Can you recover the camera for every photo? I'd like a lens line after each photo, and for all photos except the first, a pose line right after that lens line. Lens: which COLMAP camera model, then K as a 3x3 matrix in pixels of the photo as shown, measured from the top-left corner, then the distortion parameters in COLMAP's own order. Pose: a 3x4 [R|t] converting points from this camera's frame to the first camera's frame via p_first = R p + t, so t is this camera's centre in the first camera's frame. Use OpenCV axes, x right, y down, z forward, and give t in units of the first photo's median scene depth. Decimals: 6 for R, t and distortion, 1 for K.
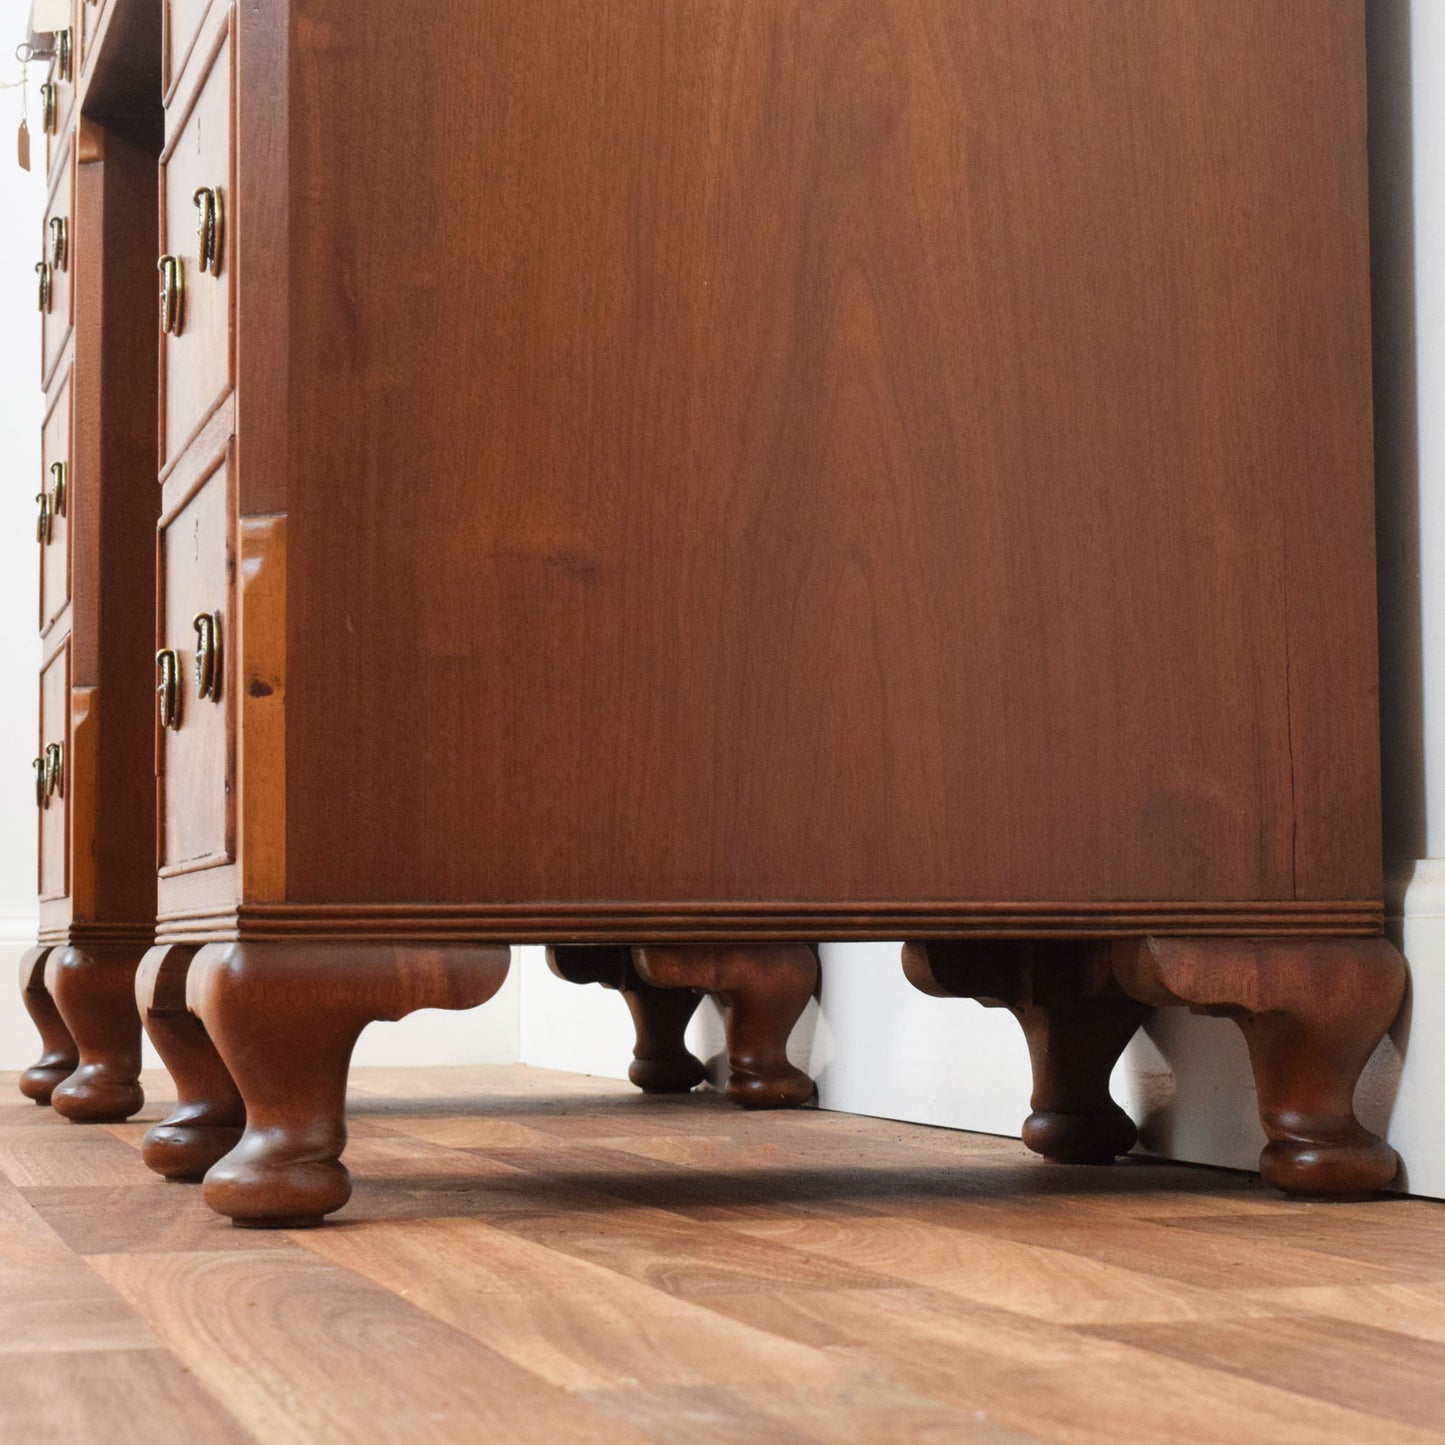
lens RADIAL K [[3418.6, 0, 724.6], [0, 3418.6, 722.3], [0, 0, 1]] dist [0.191080, 0.000000]
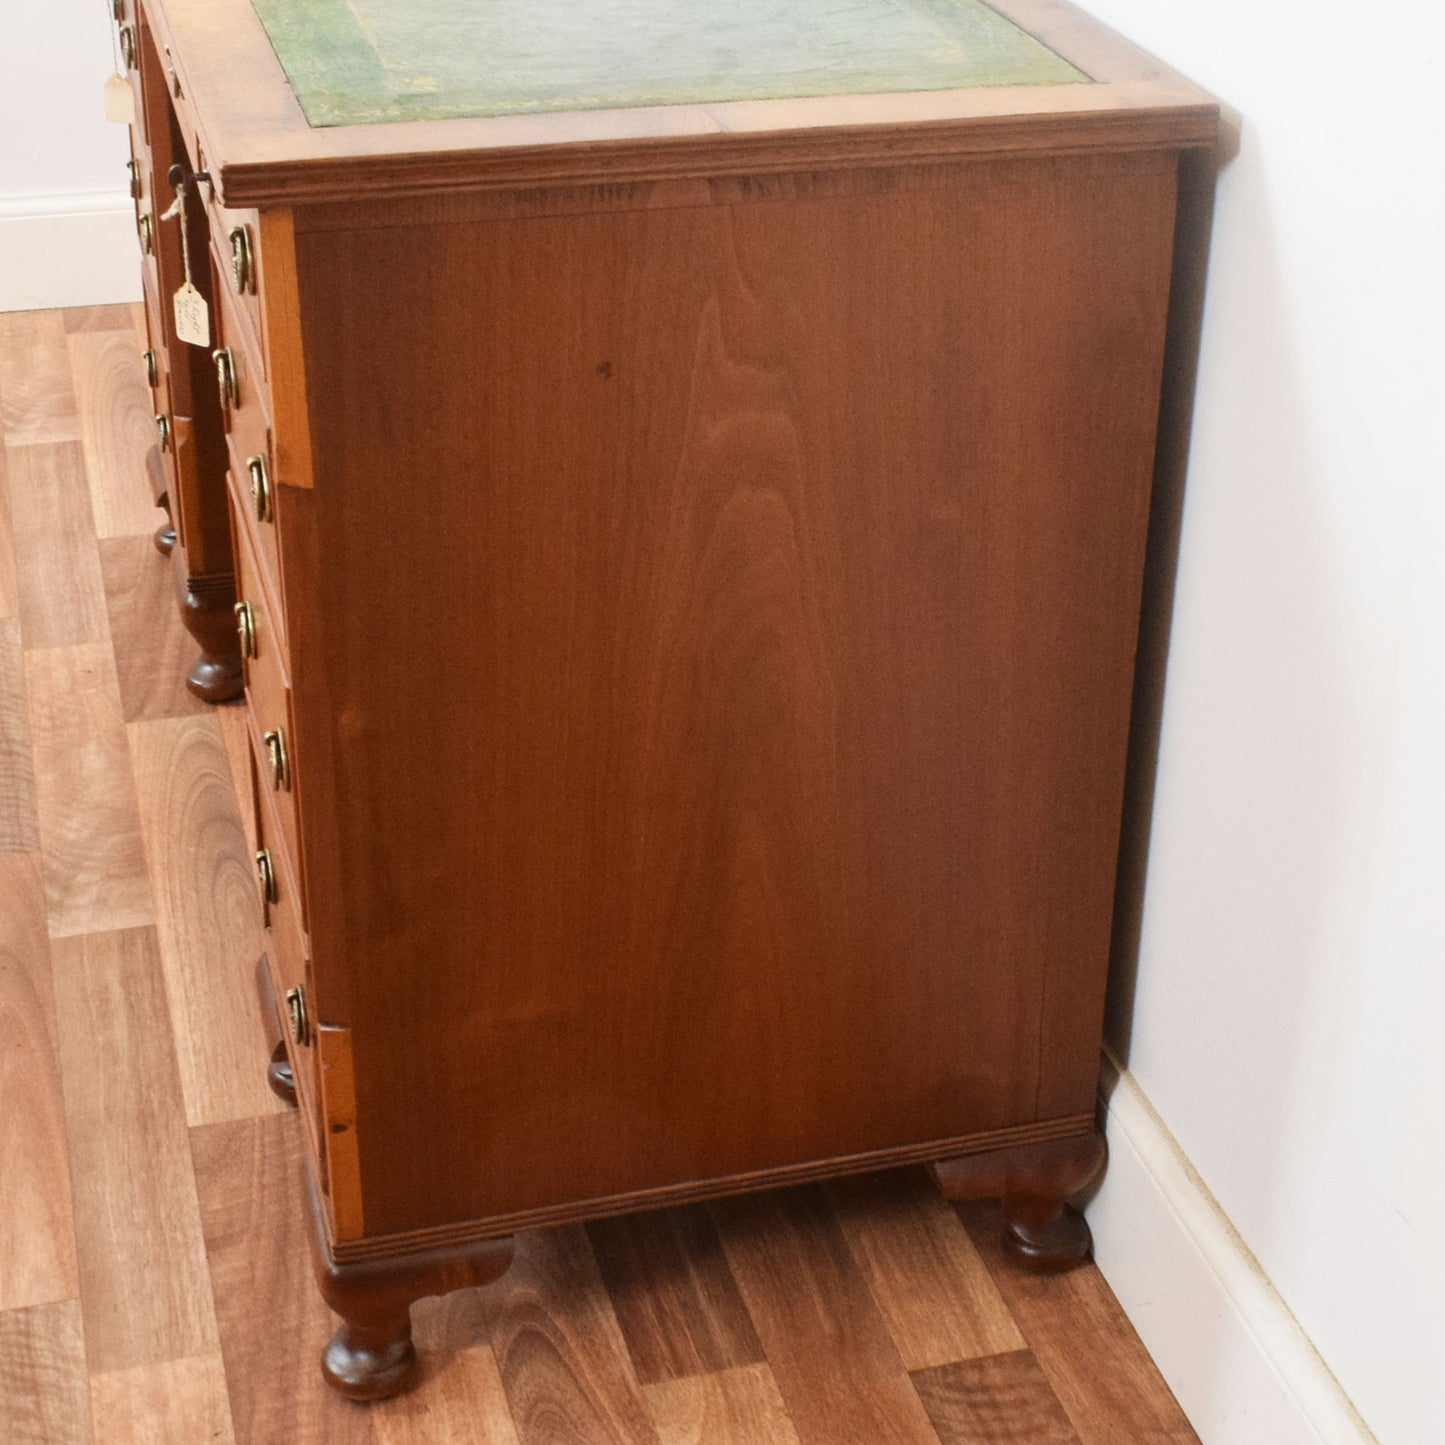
lens RADIAL K [[2712.1, 0, 747.1], [0, 2712.1, 540.2], [0, 0, 1]] dist [-0.013982, 0.000000]
pose [[0.999594, 0.010069, 0.026657, 0.006049], [-0.022551, 0.851386, 0.524055, -0.794744], [-0.017419, -0.524443, 0.851267, 0.129558]]
